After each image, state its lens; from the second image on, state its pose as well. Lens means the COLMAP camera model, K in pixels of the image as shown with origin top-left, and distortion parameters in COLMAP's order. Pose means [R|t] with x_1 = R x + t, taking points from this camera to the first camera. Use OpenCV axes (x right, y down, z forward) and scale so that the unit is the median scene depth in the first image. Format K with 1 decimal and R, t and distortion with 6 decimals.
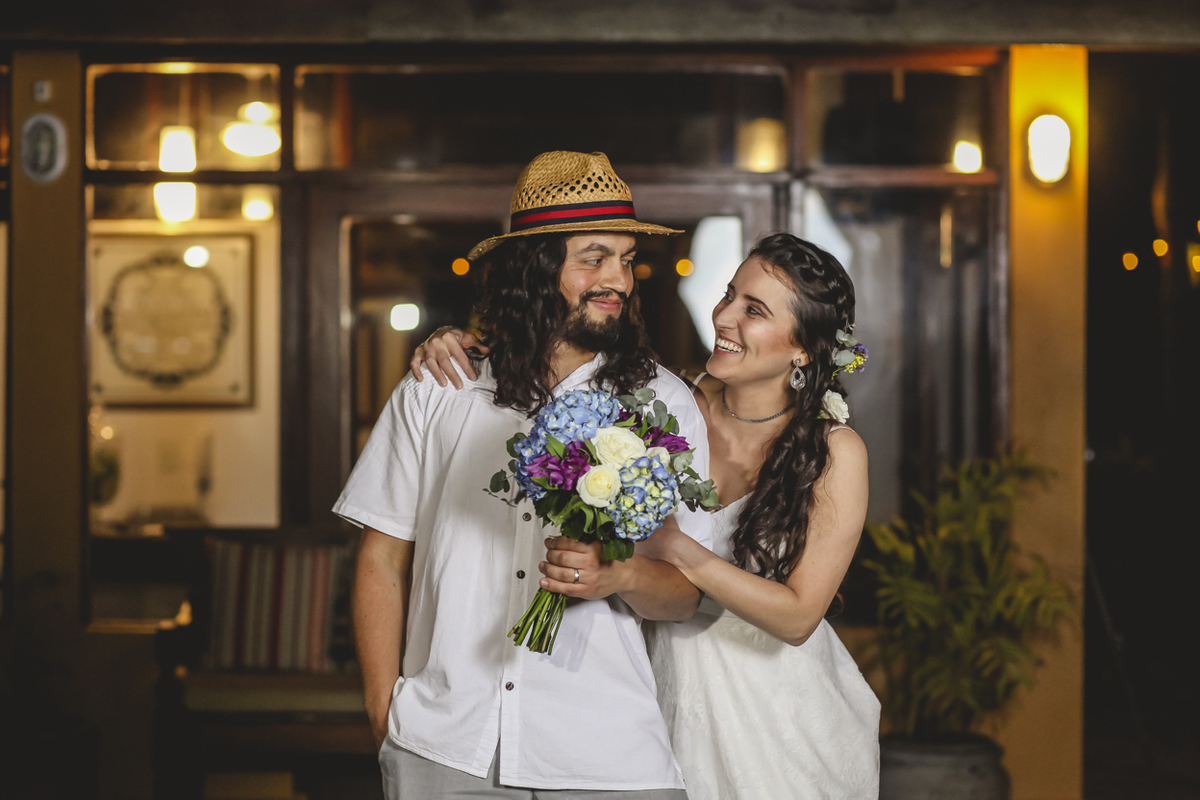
lens RADIAL K [[2916.2, 0, 599.5], [0, 2916.2, 401.7], [0, 0, 1]] dist [-0.032957, 0.000000]
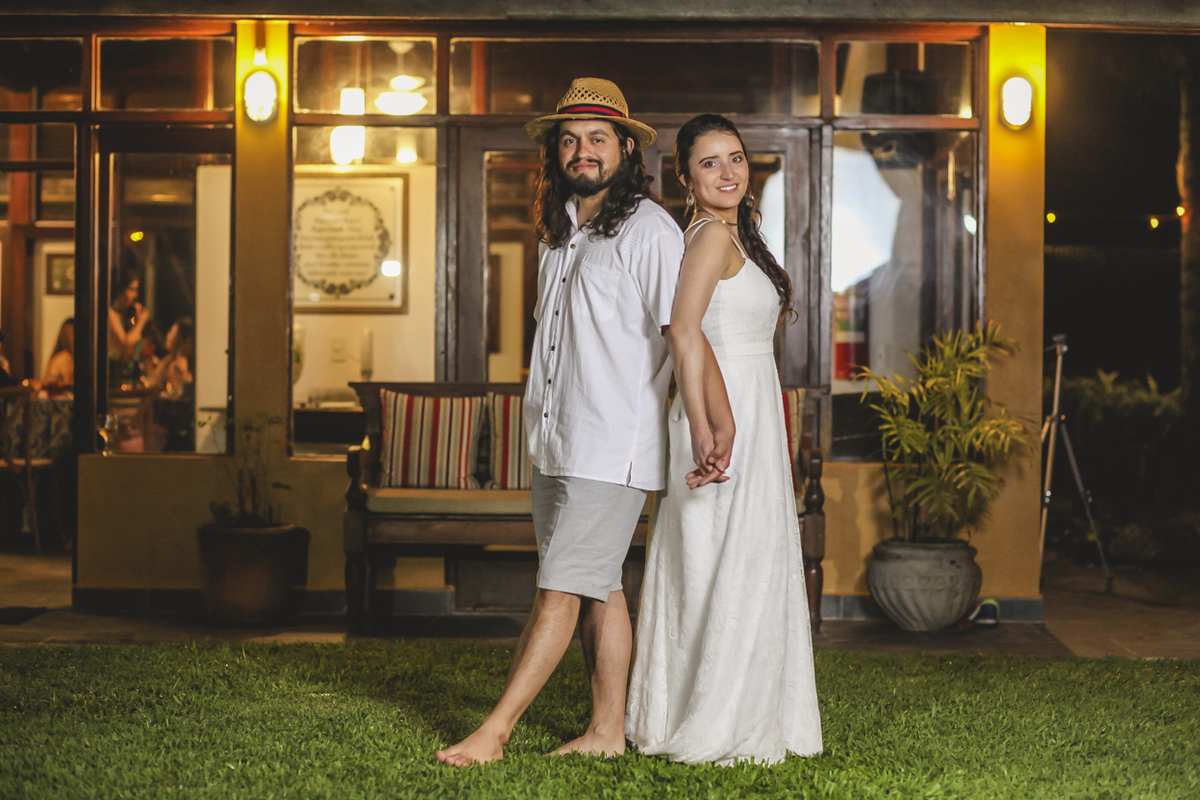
lens RADIAL K [[2916.2, 0, 605.4], [0, 2916.2, 401.6], [0, 0, 1]] dist [-0.032957, 0.000000]
pose [[0.999451, 0.007321, -0.032311, 0.010800], [-0.007277, 0.999972, 0.001470, 0.048976], [0.032321, -0.001234, 0.999477, -0.329585]]
